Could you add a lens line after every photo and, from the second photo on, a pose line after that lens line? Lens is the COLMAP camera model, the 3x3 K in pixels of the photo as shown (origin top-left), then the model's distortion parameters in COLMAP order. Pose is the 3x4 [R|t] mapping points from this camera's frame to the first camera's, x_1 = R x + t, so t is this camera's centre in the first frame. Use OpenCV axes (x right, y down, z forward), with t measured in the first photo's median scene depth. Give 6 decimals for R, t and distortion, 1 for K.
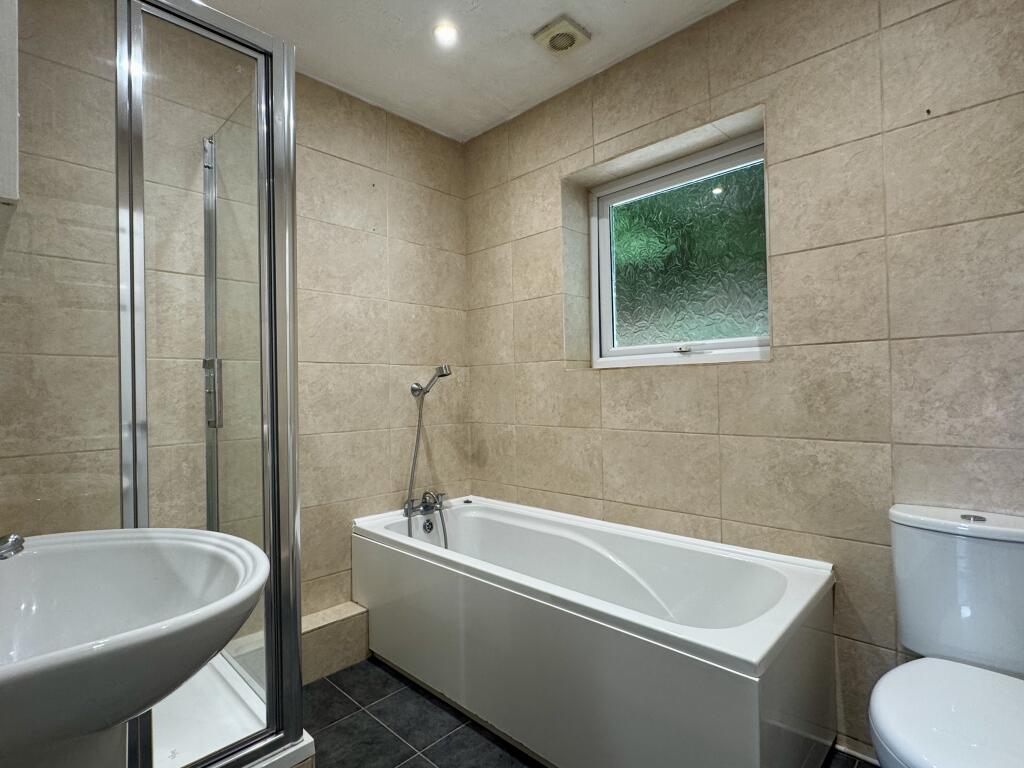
lens RADIAL K [[516.8, 0, 512.6], [0, 516.8, 384.1], [0, 0, 1]] dist [-0.003650, -0.000640]
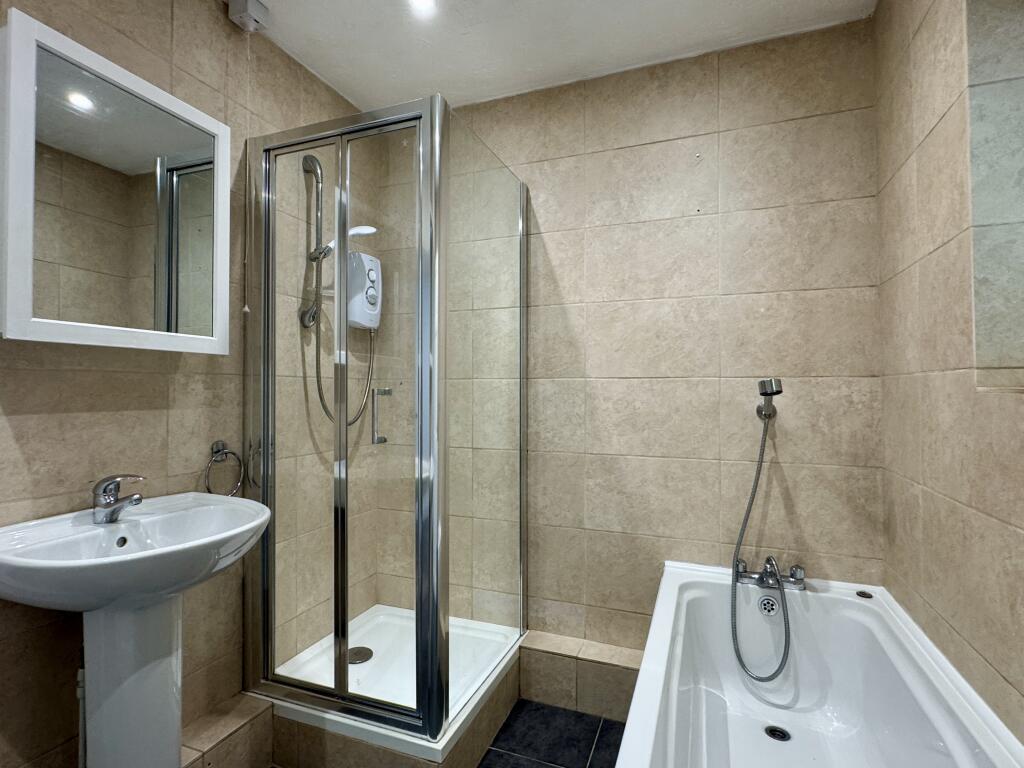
lens RADIAL K [[516.8, 0, 511.8], [0, 516.8, 384.4], [0, 0, 1]] dist [-0.003650, -0.000640]
pose [[0.384424, 0.007082, -0.923130, 0.369523], [0.001558, 0.999964, 0.008320, -0.035789], [0.923155, -0.004637, 0.384399, 0.427153]]
